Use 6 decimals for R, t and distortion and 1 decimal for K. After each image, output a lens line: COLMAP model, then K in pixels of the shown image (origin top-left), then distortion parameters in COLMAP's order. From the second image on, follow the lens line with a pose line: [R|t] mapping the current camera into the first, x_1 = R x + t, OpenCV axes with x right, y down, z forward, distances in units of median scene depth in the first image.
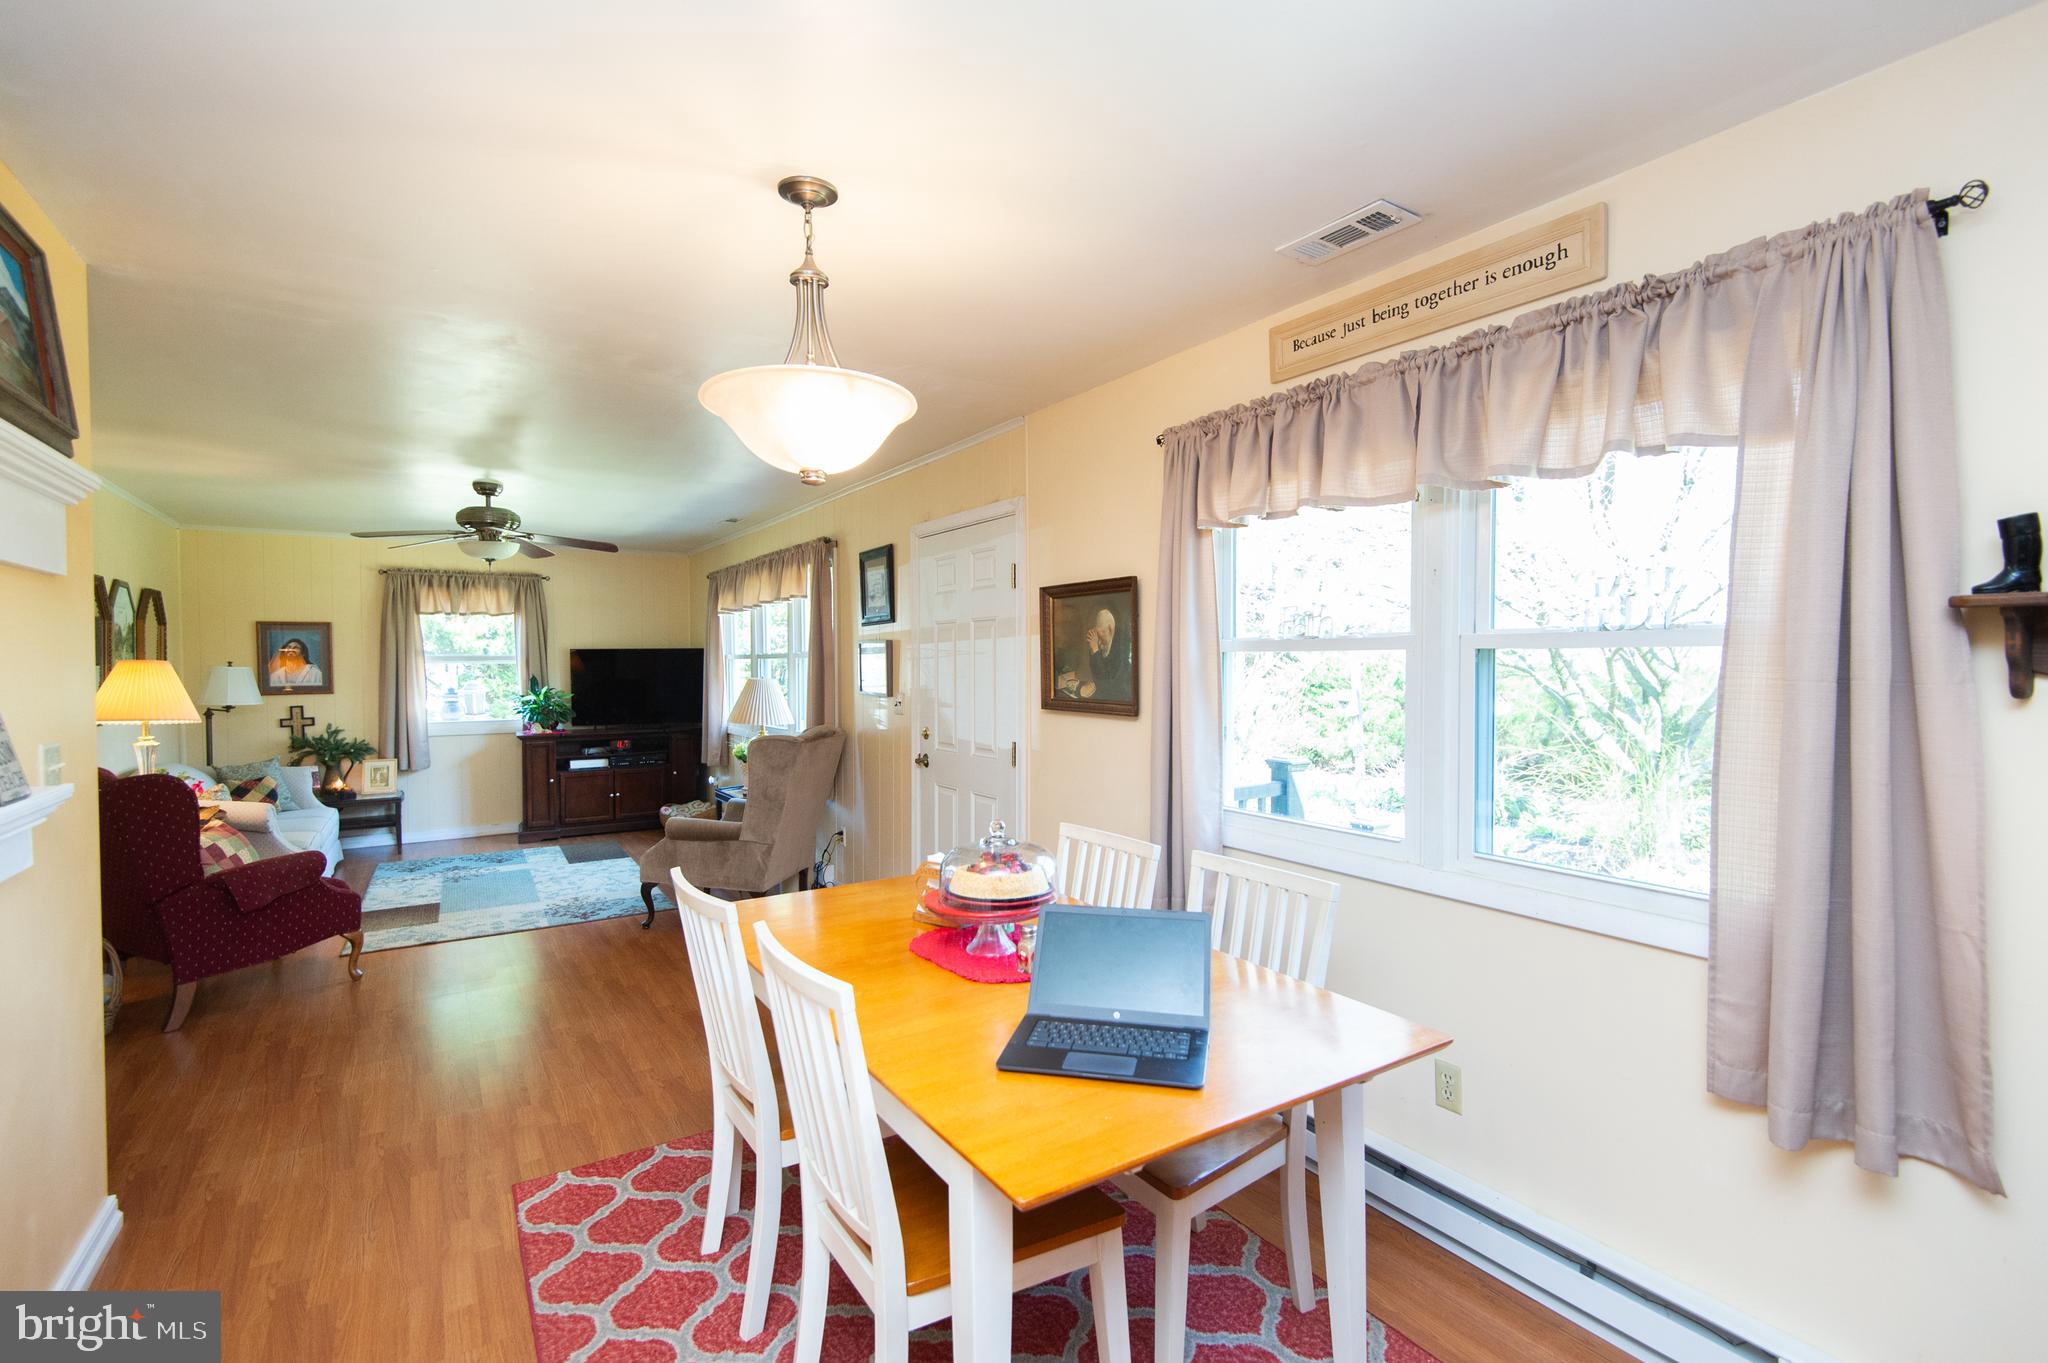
lens RADIAL K [[927.3, 0, 1019.3], [0, 927.3, 678.1], [0, 0, 1]] dist [0.046425, -0.027153]
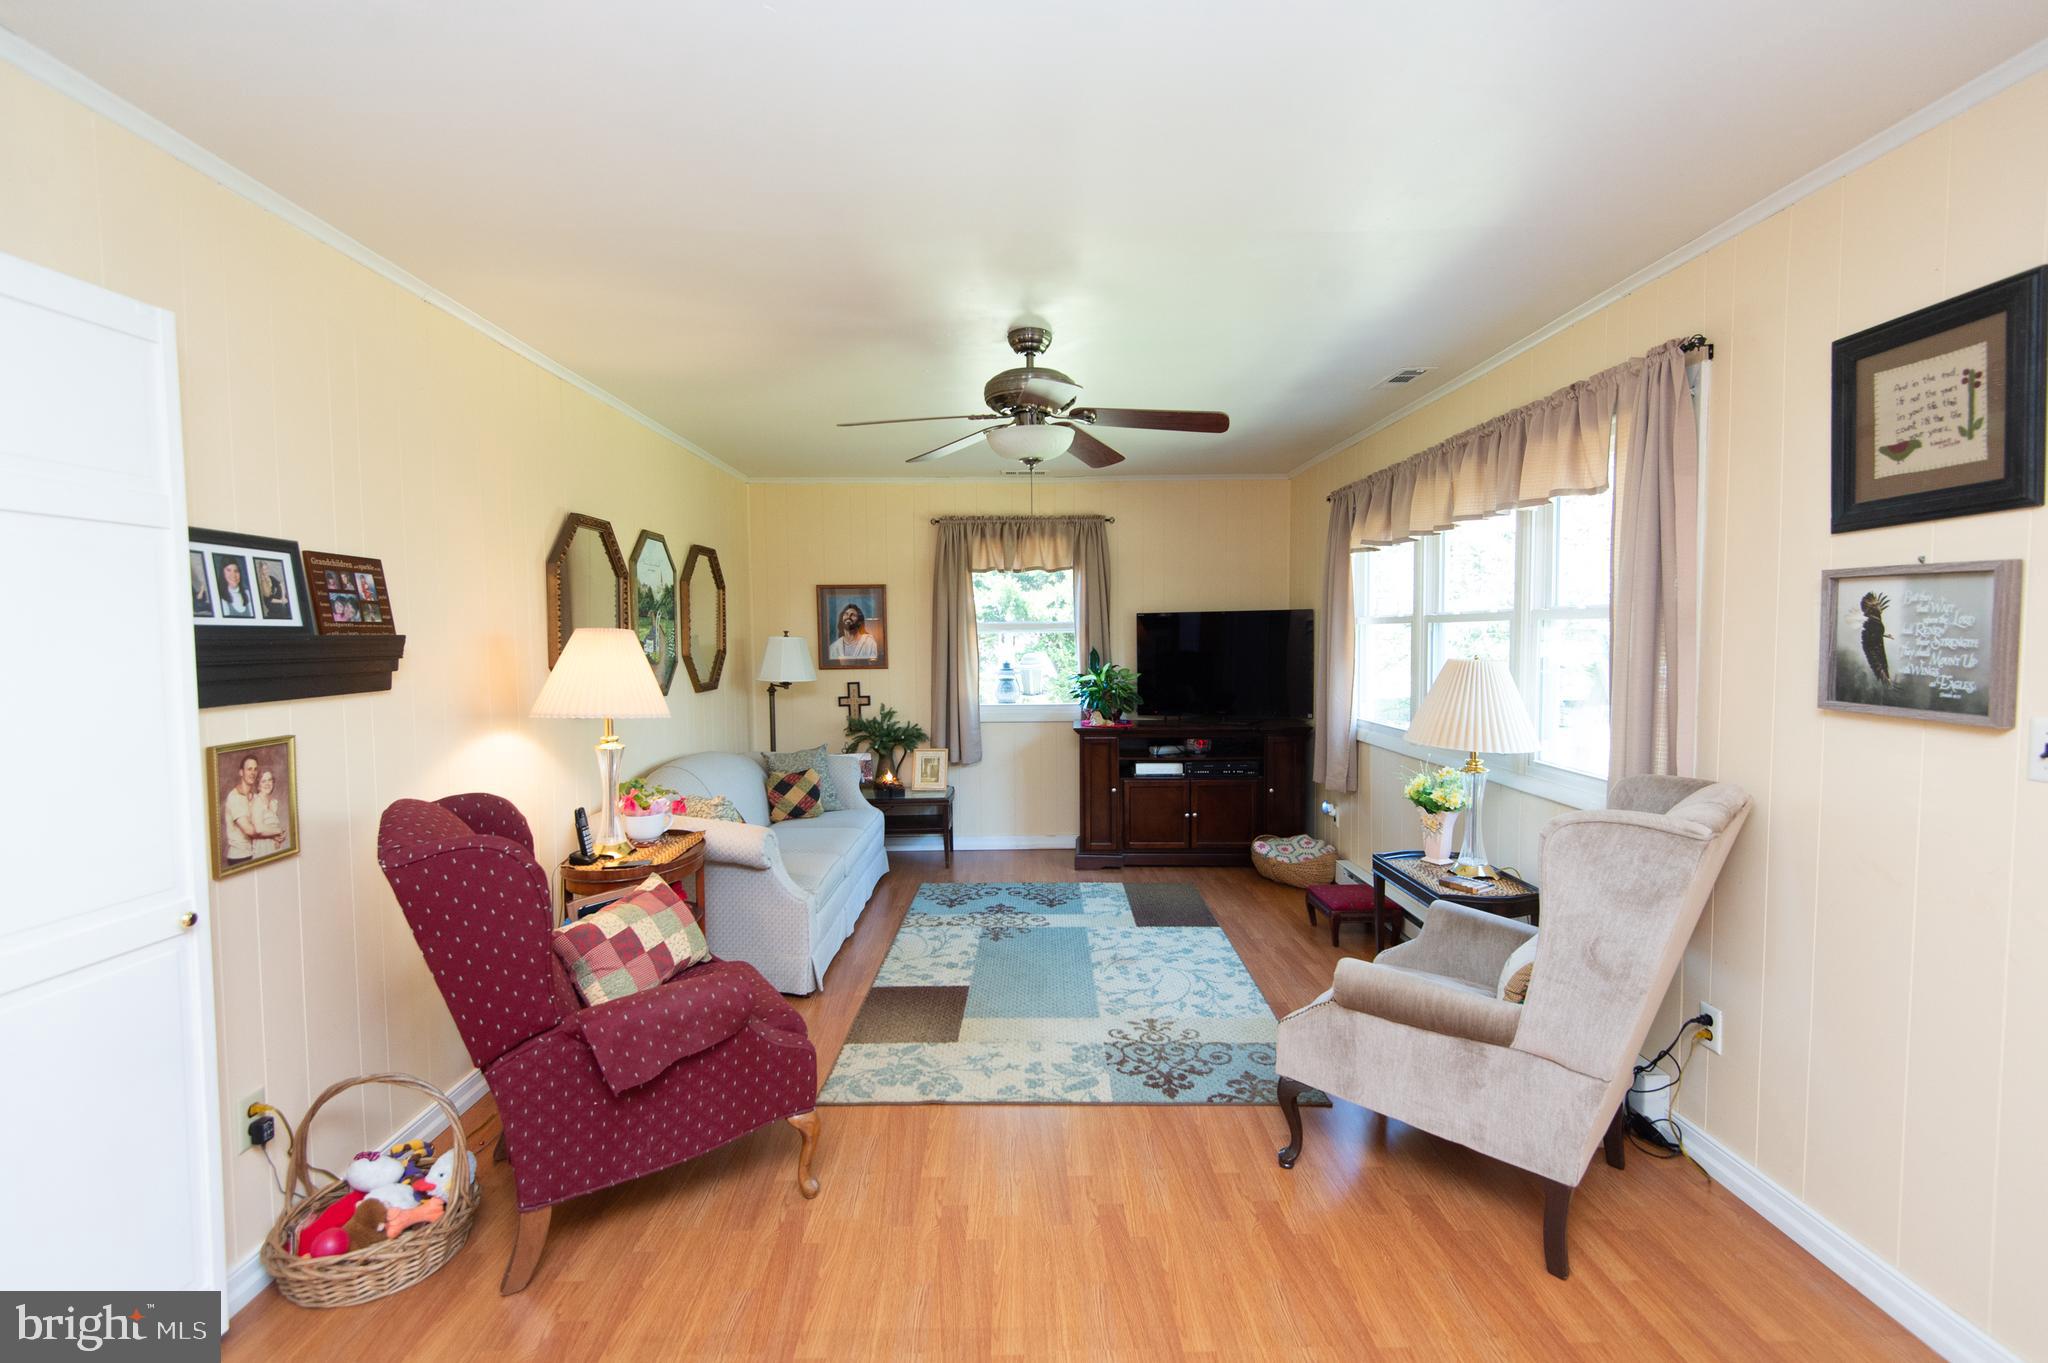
lens RADIAL K [[927.3, 0, 1019.3], [0, 927.3, 678.1], [0, 0, 1]] dist [0.046425, -0.027153]
pose [[0.846800, 0.025269, -0.531312, -0.185181], [-0.008091, 0.999367, 0.034634, -0.005105], [0.531851, -0.025029, 0.846468, 0.361279]]
